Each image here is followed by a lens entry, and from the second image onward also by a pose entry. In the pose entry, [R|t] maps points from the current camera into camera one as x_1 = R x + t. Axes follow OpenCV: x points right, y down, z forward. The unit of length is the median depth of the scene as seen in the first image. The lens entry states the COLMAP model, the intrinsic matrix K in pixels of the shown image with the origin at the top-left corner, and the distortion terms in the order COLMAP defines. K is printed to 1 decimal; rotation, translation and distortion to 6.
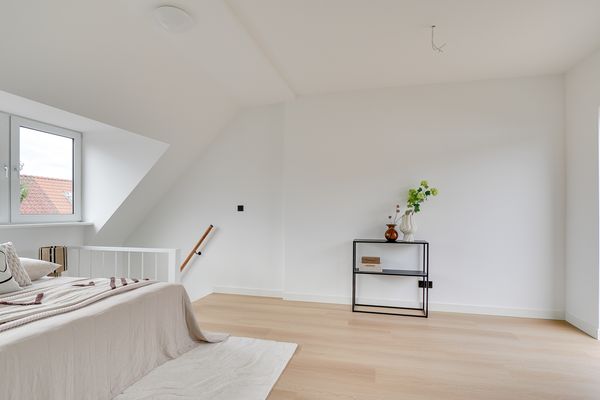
lens RADIAL K [[312.3, 0, 295.0], [0, 312.3, 215.5], [0, 0, 1]] dist [-0.008902, 0.000117]
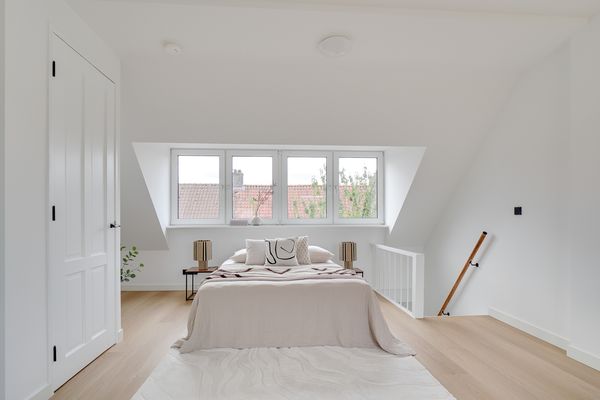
lens RADIAL K [[315.8, 0, 297.6], [0, 315.8, 218.6], [0, 0, 1]] dist [-0.005454, -0.002810]
pose [[0.341916, 0.002467, -0.939727, 0.390532], [-0.011301, 0.999935, -0.001487, 0.002645], [0.939662, 0.011128, 0.341922, 0.287724]]
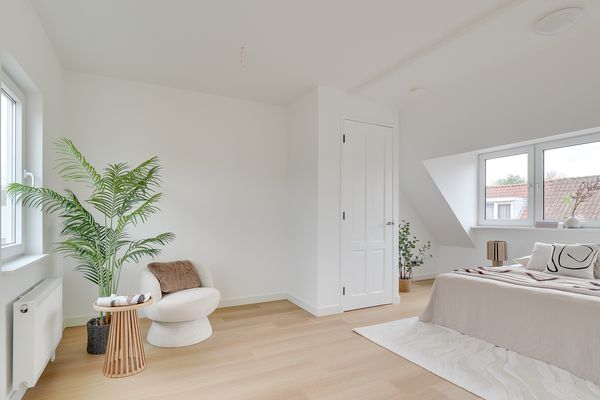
lens RADIAL K [[315.8, 0, 297.6], [0, 315.8, 218.6], [0, 0, 1]] dist [-0.005454, -0.002810]
pose [[-0.722179, -0.002452, -0.691701, 0.539319], [-0.013999, 0.999841, 0.011072, -0.000834], [0.691564, 0.017679, -0.722099, 0.695021]]
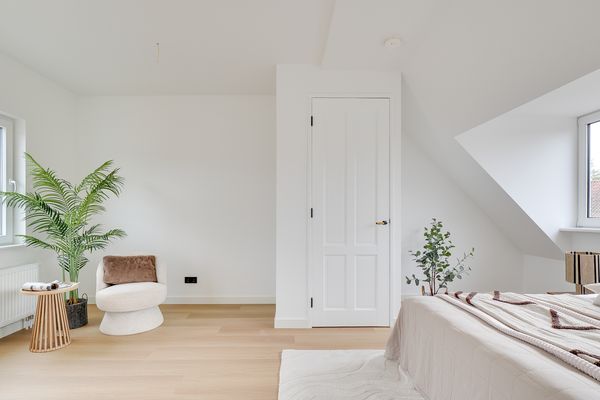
lens RADIAL K [[312.3, 0, 295.0], [0, 312.3, 215.5], [0, 0, 1]] dist [-0.008902, 0.000117]
pose [[-0.956656, -0.002657, -0.291208, 0.030925], [-0.007185, 0.999869, 0.014481, -0.006197], [0.291132, 0.015946, -0.956550, 0.854927]]
